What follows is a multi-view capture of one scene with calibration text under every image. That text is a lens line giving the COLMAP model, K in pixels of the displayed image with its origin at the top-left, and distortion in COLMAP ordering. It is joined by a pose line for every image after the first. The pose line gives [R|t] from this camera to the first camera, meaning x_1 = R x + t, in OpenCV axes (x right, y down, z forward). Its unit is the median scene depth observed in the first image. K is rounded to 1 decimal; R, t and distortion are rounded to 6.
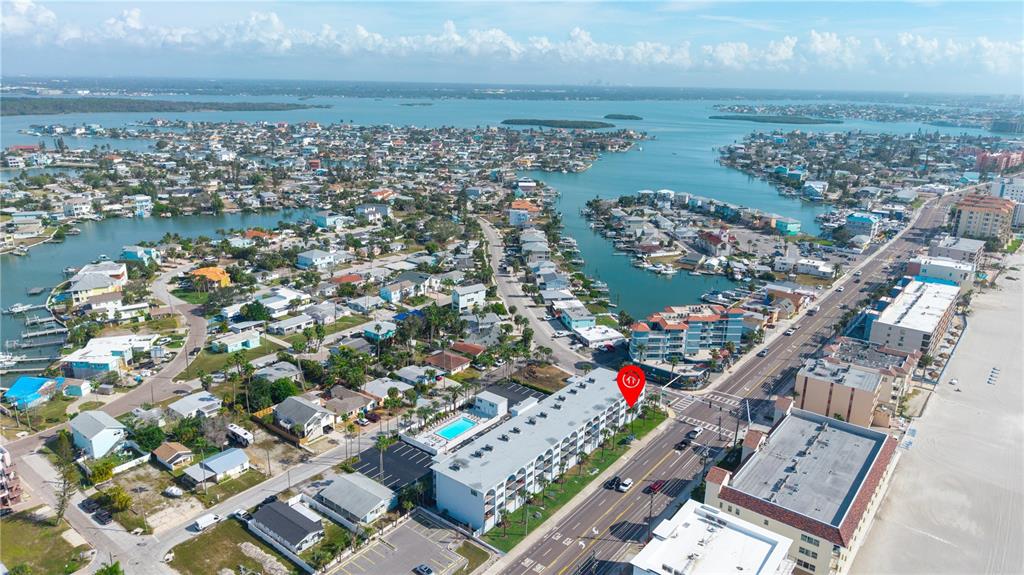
lens RADIAL K [[678.0, 0, 512.0], [0, 678.0, 287.5], [0, 0, 1]] dist [0.007051, -0.001766]
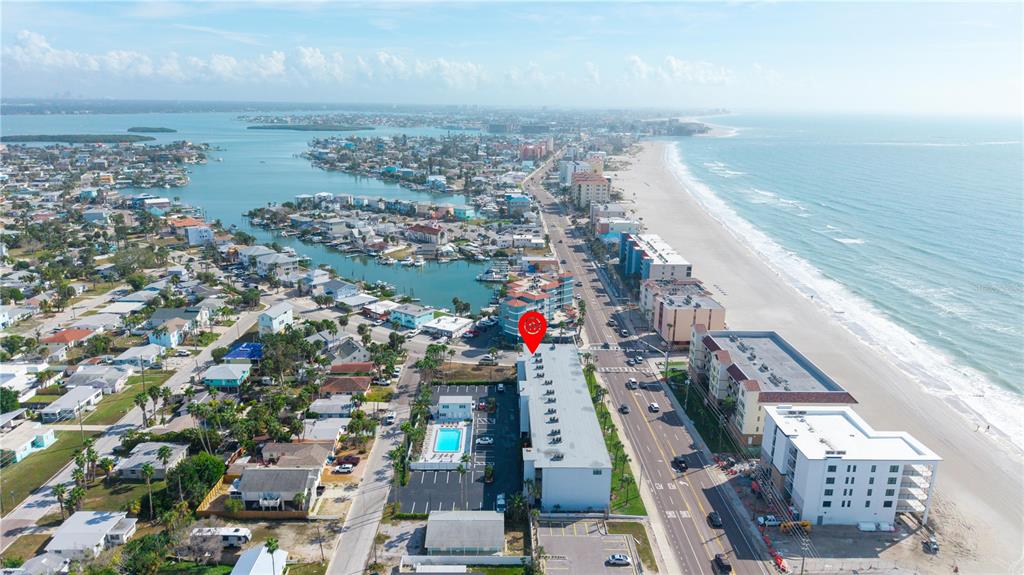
lens RADIAL K [[678.0, 0, 512.0], [0, 678.0, 287.5], [0, 0, 1]] dist [0.007051, -0.001766]
pose [[0.775082, -0.171862, 0.608039, -0.272323], [0.182521, 0.982174, 0.044947, -0.007759], [-0.604925, 0.076142, 0.792634, 0.114786]]
